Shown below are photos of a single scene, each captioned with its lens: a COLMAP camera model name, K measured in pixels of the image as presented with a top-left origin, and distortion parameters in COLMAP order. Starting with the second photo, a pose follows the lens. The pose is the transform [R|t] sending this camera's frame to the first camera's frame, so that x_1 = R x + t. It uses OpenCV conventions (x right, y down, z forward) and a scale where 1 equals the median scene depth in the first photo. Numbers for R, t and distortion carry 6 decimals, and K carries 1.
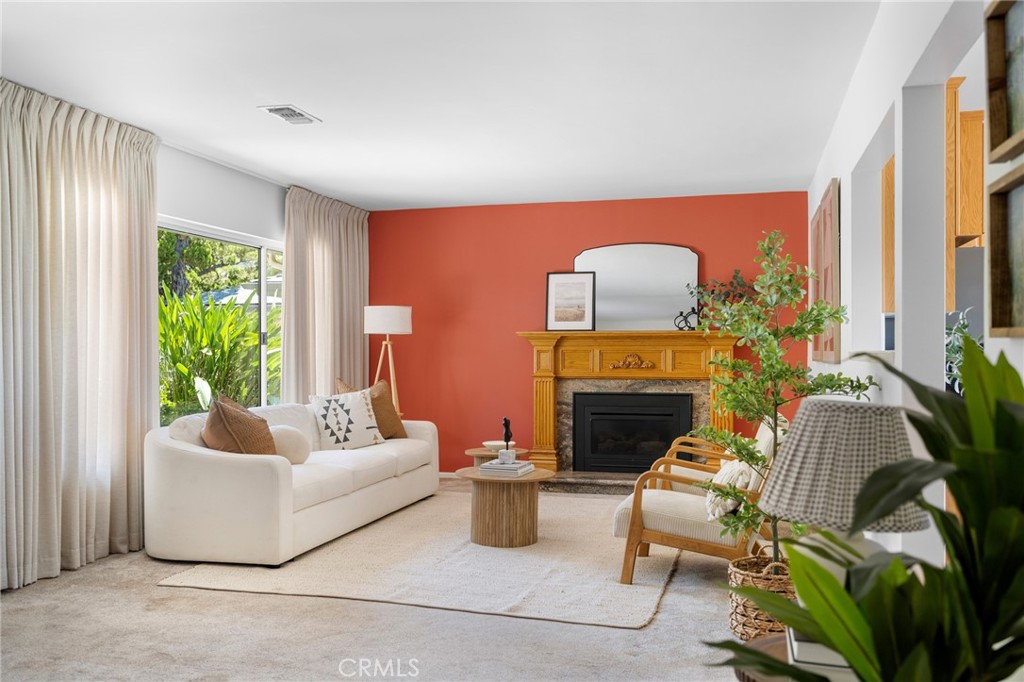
lens RADIAL K [[844.5, 0, 513.0], [0, 844.5, 344.0], [0, 0, 1]] dist [0.011315, 0.000794]
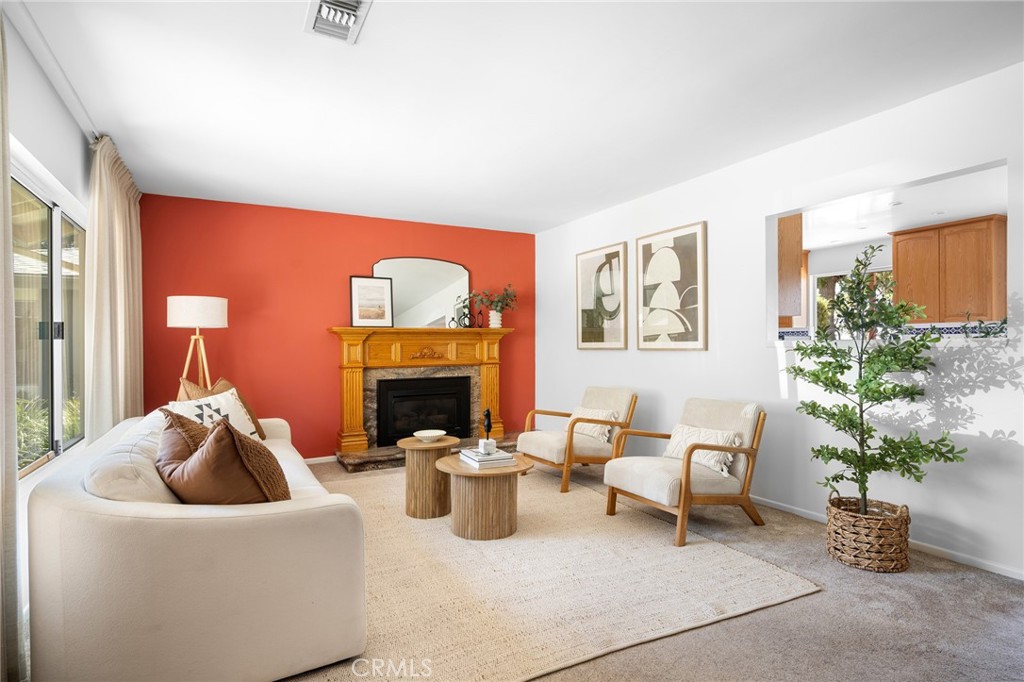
lens RADIAL K [[510.7, 0, 489.4], [0, 510.7, 341.9], [0, 0, 1]] dist [-0.002919, -0.001458]
pose [[0.733654, -0.004106, 0.679511, -0.295278], [0.002251, 0.999991, 0.003612, 0.002379], [-0.679519, -0.001121, 0.733657, 0.375580]]
